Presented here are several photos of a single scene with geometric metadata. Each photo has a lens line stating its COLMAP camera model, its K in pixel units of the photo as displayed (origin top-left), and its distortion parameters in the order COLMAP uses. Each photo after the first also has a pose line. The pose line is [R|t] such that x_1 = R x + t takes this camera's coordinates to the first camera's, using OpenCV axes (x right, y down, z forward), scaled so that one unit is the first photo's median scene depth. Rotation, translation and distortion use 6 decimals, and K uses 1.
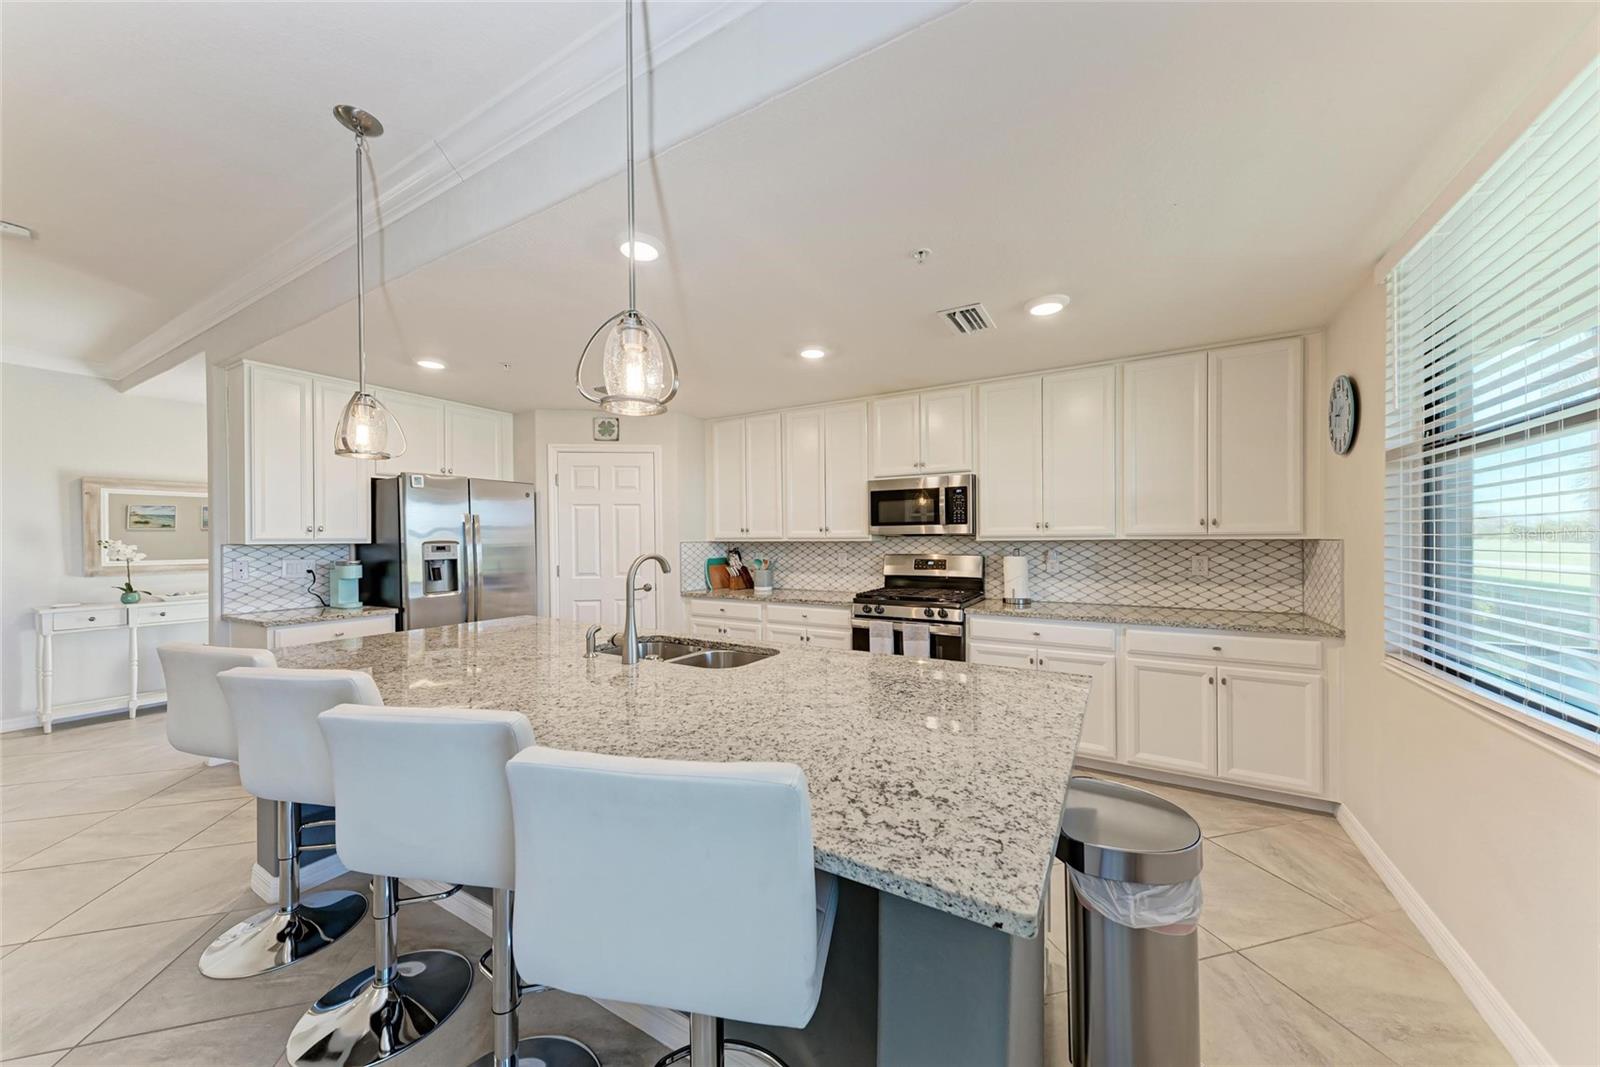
lens RADIAL K [[550.1, 0, 809.5], [0, 550.1, 538.4], [0, 0, 1]] dist [0.007481, -0.000267]
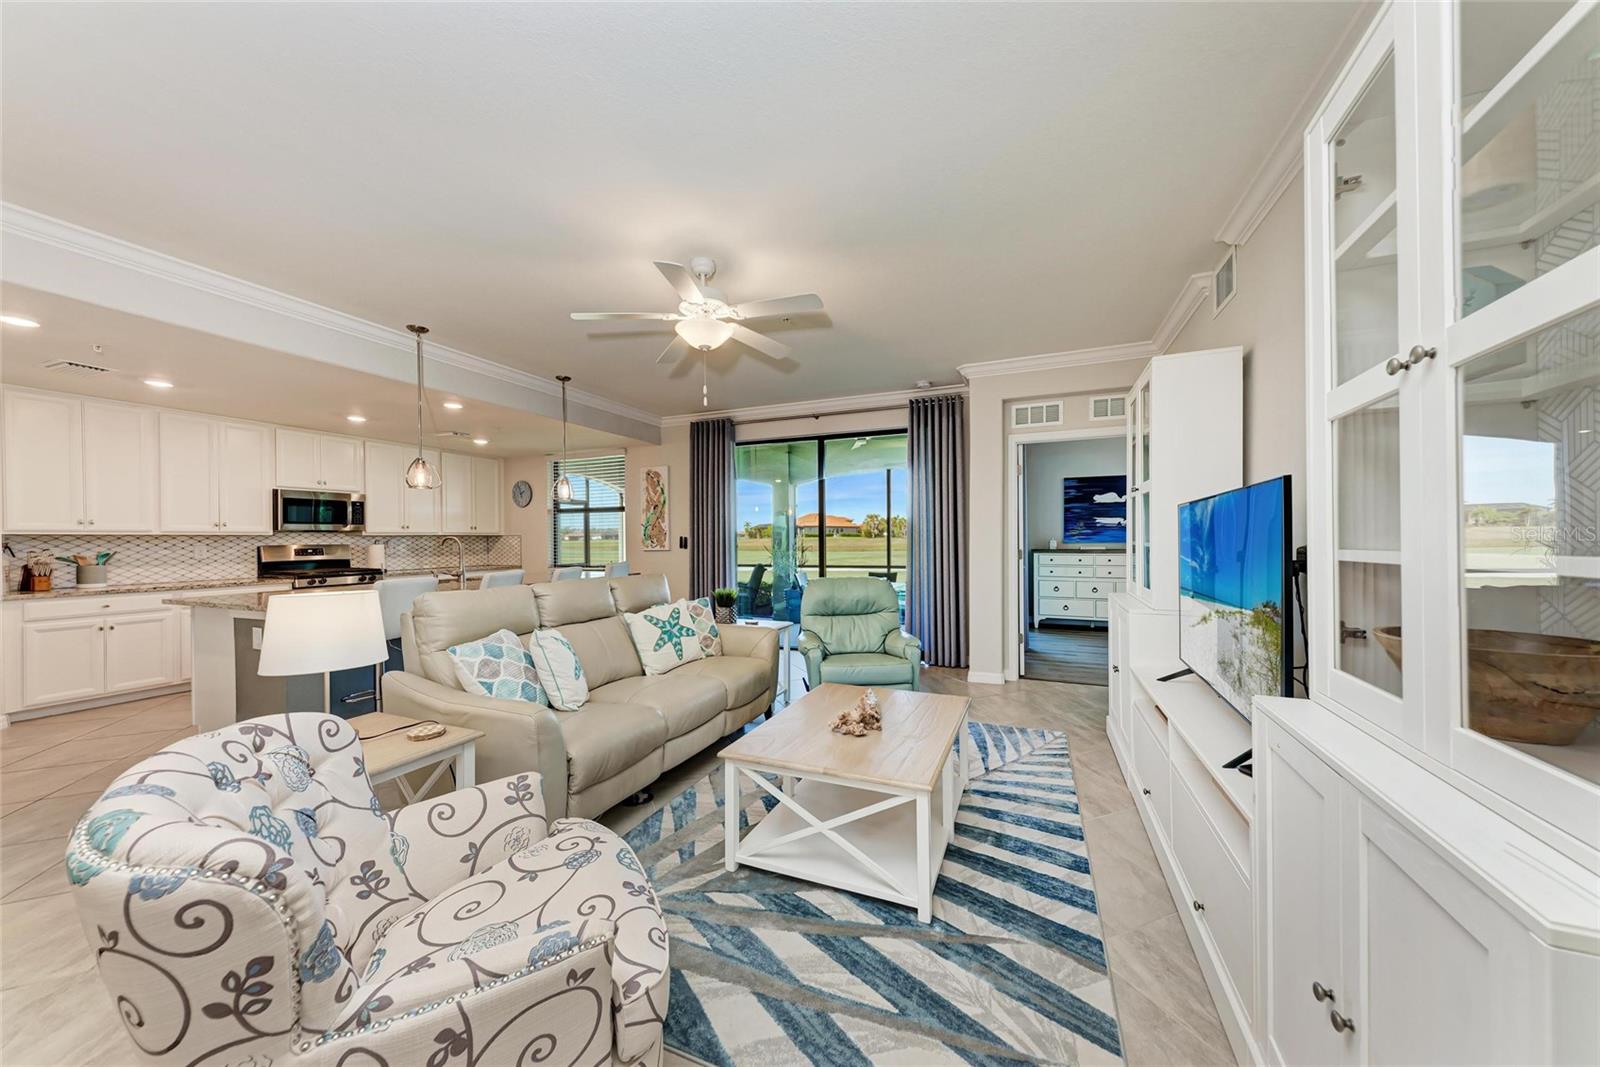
lens RADIAL K [[554.8, 0, 806.7], [0, 554.8, 535.8], [0, 0, 1]] dist [0.008580, -0.000285]
pose [[-0.148195, 0.008985, 0.988917, -1.493668], [0.006331, 0.999947, -0.008136, 0.027588], [-0.988938, 0.005055, -0.148244, -0.061601]]
